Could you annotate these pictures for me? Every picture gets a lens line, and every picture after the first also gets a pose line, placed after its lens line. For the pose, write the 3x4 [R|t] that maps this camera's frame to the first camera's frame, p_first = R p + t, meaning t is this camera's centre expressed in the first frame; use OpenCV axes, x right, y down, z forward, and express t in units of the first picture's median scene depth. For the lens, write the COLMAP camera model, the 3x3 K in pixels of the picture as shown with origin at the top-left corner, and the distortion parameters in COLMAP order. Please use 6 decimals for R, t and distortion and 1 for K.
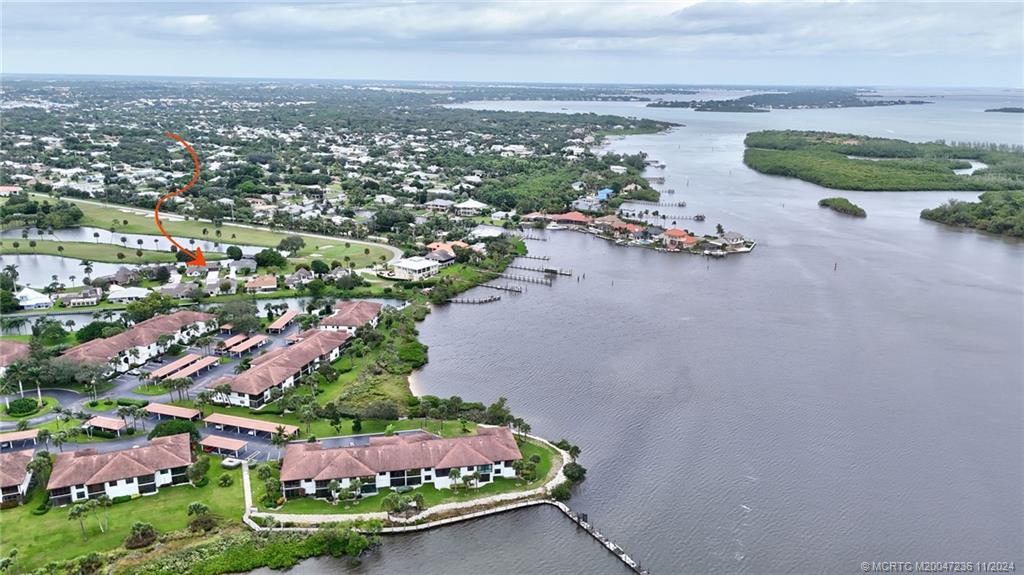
lens RADIAL K [[759.4, 0, 512.0], [0, 759.4, 287.5], [0, 0, 1]] dist [0.091307, -0.104032]
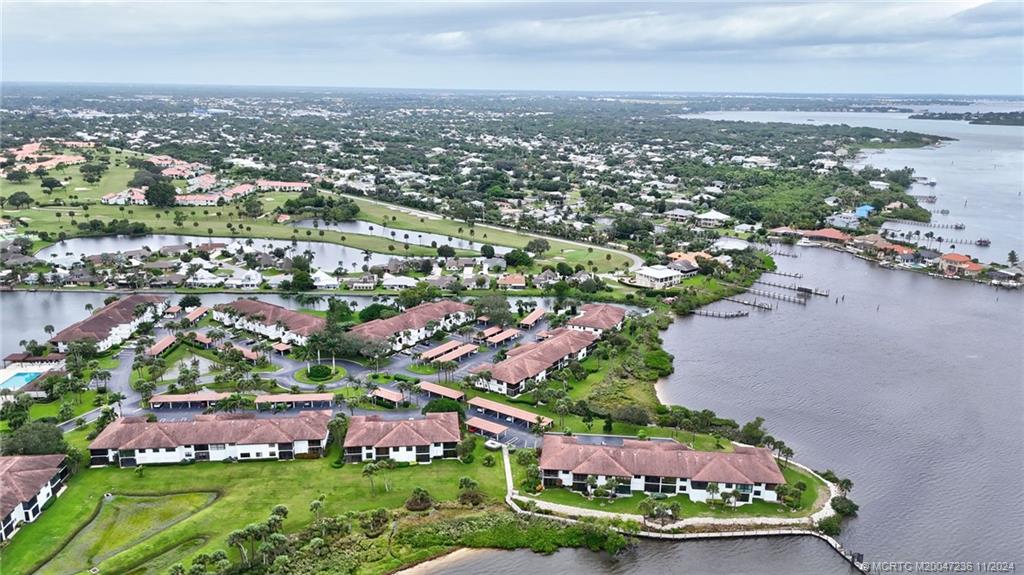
lens RADIAL K [[759.4, 0, 512.0], [0, 759.4, 287.5], [0, 0, 1]] dist [0.091307, -0.104032]
pose [[0.957964, 0.073051, -0.277430, -0.032425], [-0.076812, 0.997042, -0.002695, 0.005874], [0.276413, 0.023891, 0.960742, -0.005399]]
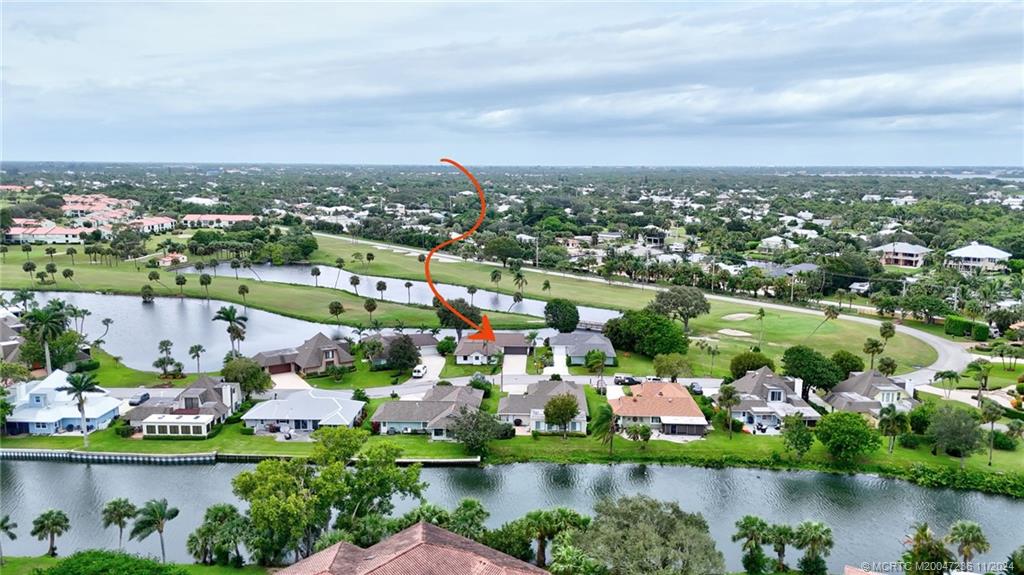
lens RADIAL K [[759.4, 0, 512.0], [0, 759.4, 287.5], [0, 0, 1]] dist [0.091307, -0.104032]
pose [[0.944052, 0.044850, -0.326734, -0.255629], [-0.080333, 0.992142, -0.095922, -0.017566], [0.319864, 0.116803, 0.940236, 0.604053]]
